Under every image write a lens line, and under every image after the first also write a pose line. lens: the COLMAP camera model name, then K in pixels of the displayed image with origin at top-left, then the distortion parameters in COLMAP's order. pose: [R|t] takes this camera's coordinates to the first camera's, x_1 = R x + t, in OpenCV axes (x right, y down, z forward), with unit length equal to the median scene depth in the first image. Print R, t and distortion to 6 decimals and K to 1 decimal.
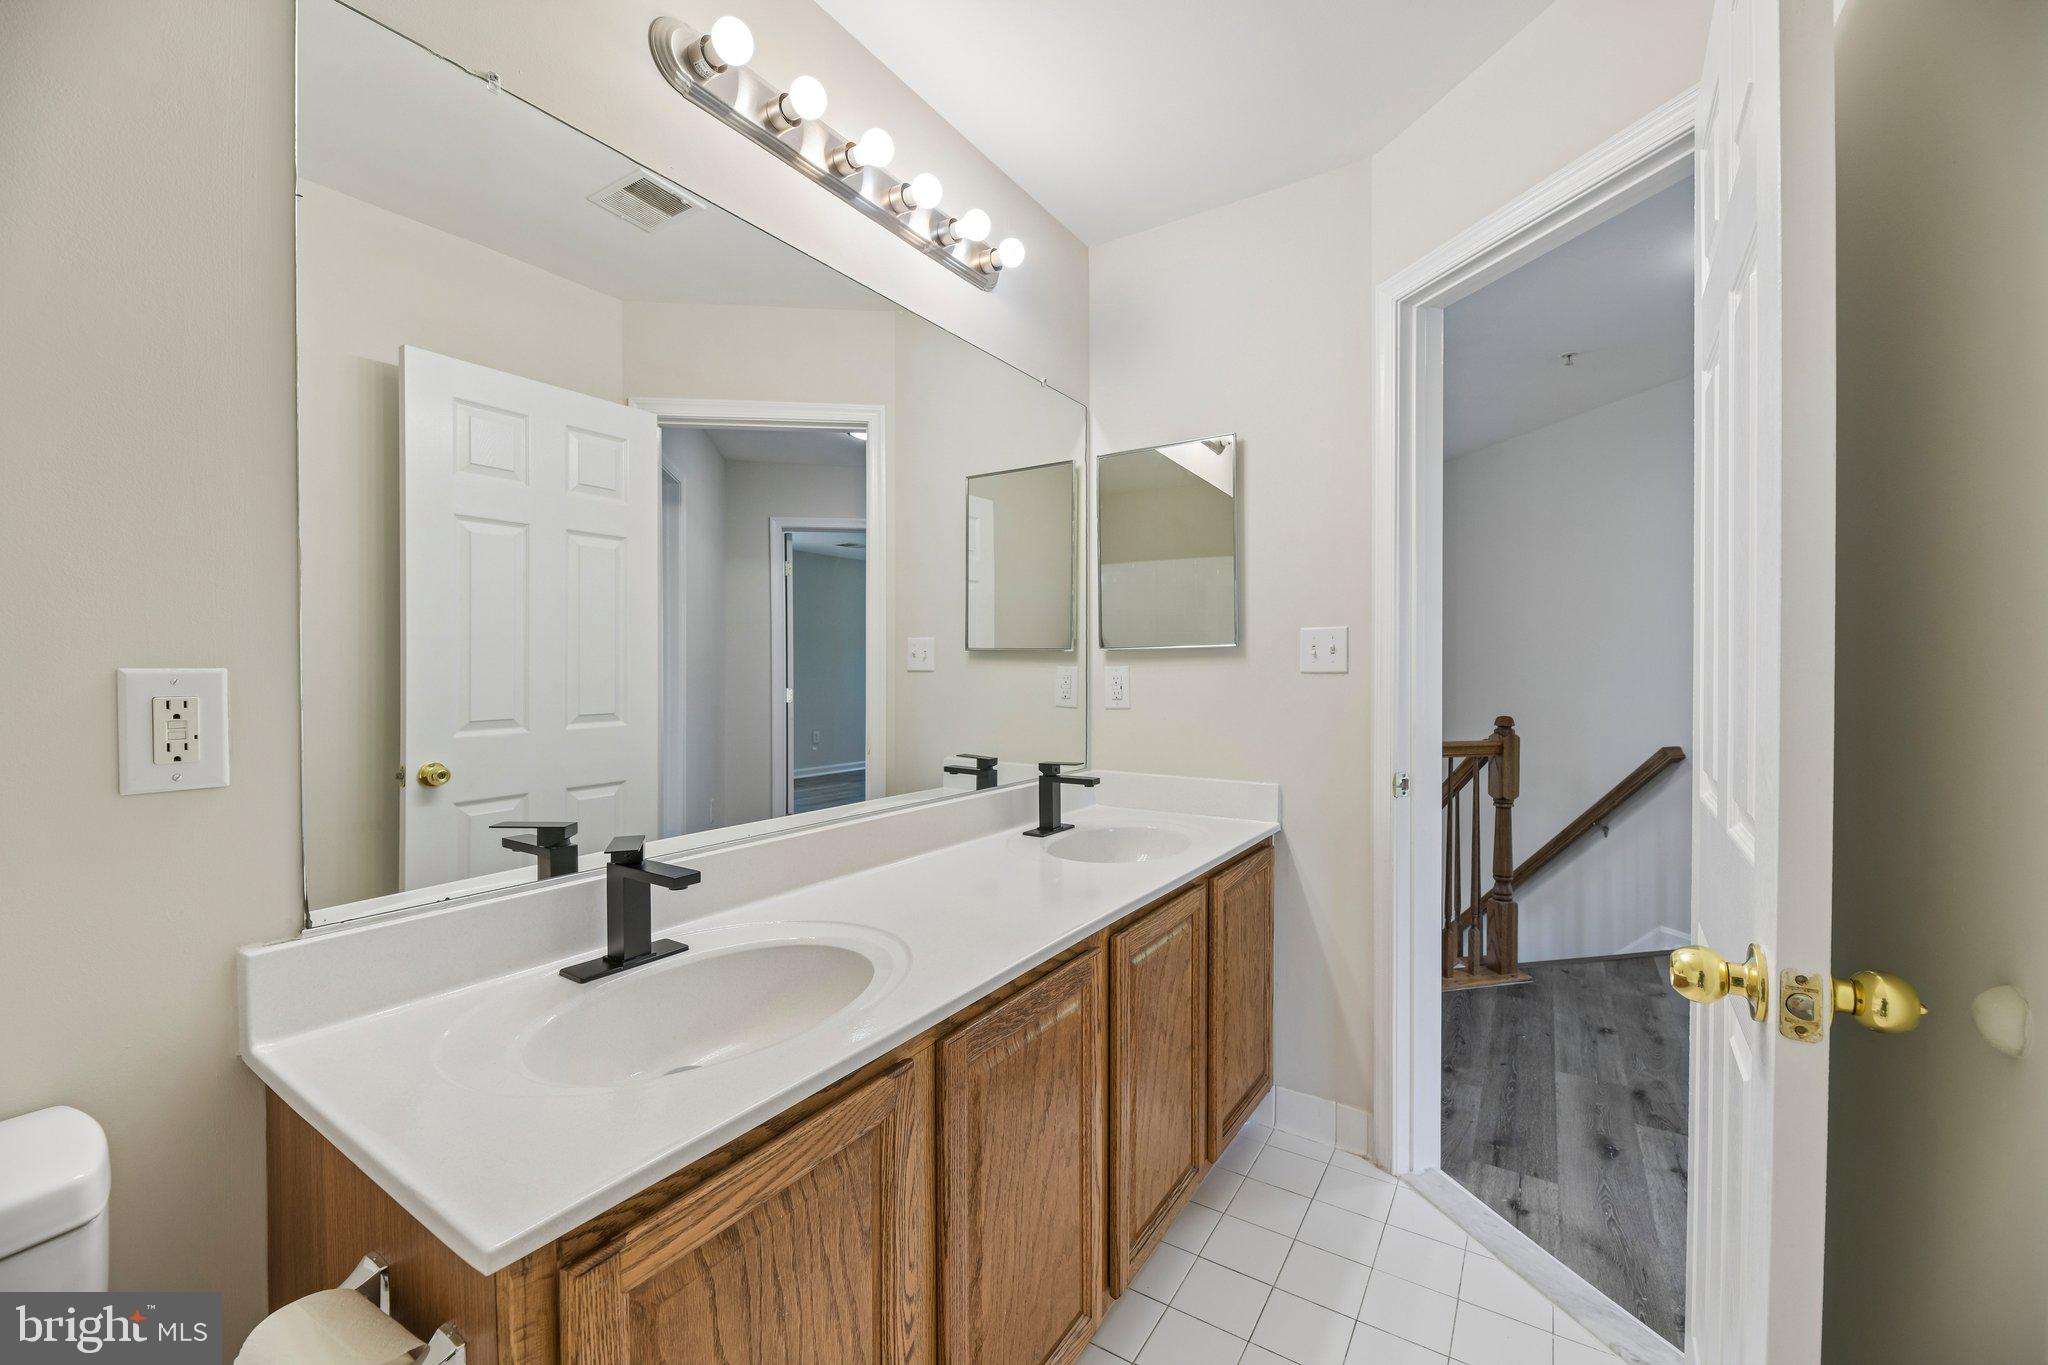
lens RADIAL K [[822.1, 0, 1034.4], [0, 822.1, 673.9], [0, 0, 1]] dist [-0.002587, -0.002035]
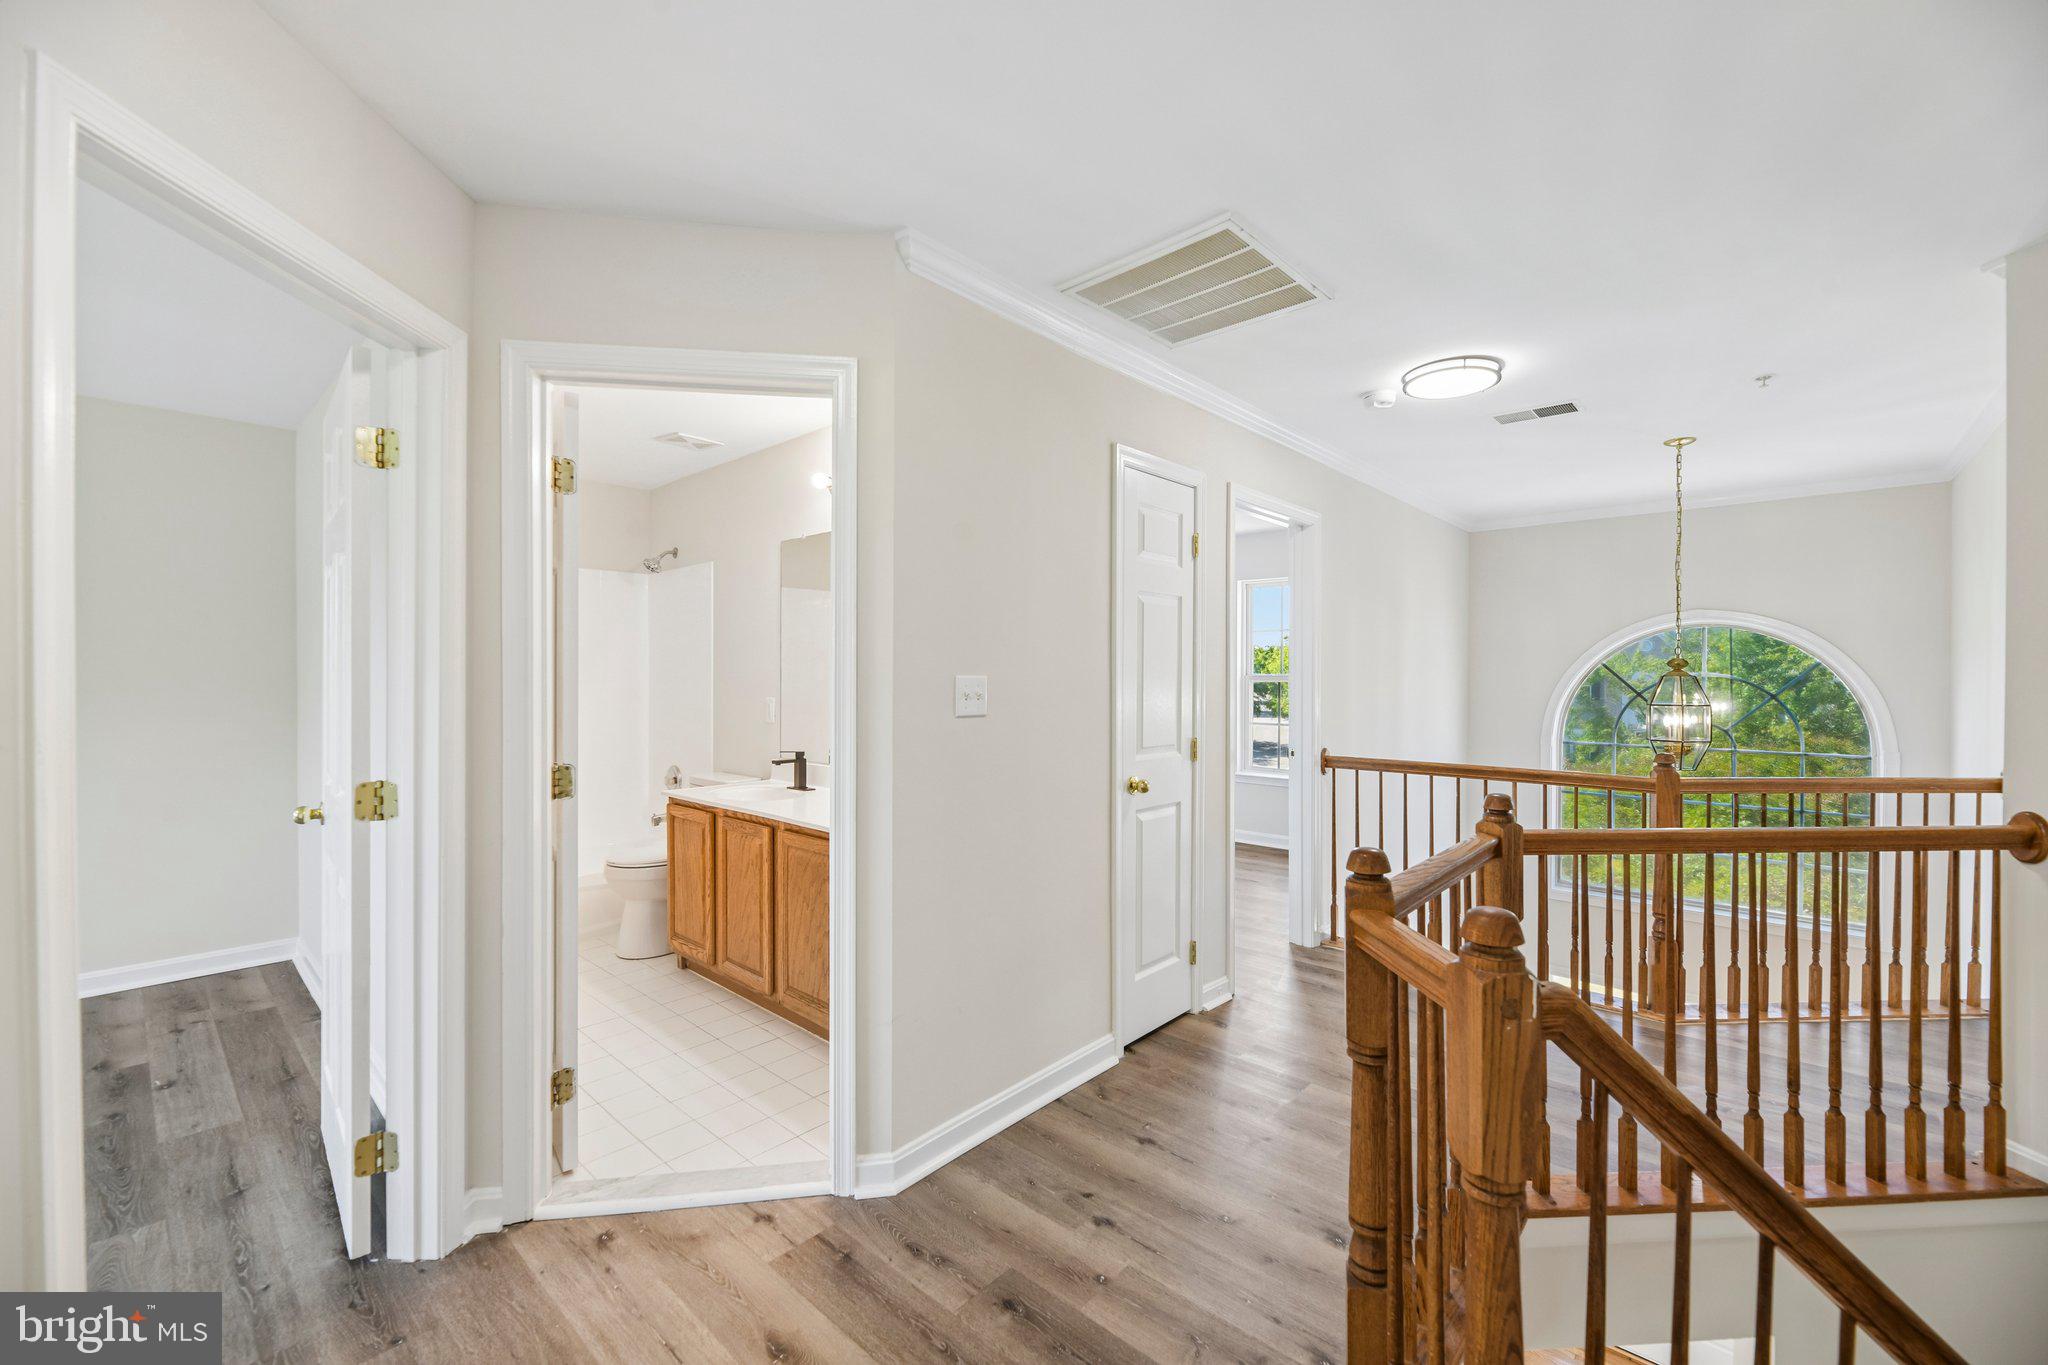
lens RADIAL K [[822.1, 0, 1035.2], [0, 822.1, 685.2], [0, 0, 1]] dist [-0.002587, -0.002035]
pose [[-0.169701, 0.009400, -0.985451, 1.534499], [-0.003145, 0.999944, 0.010080, -0.060632], [0.985491, 0.004810, -0.169662, 1.480733]]
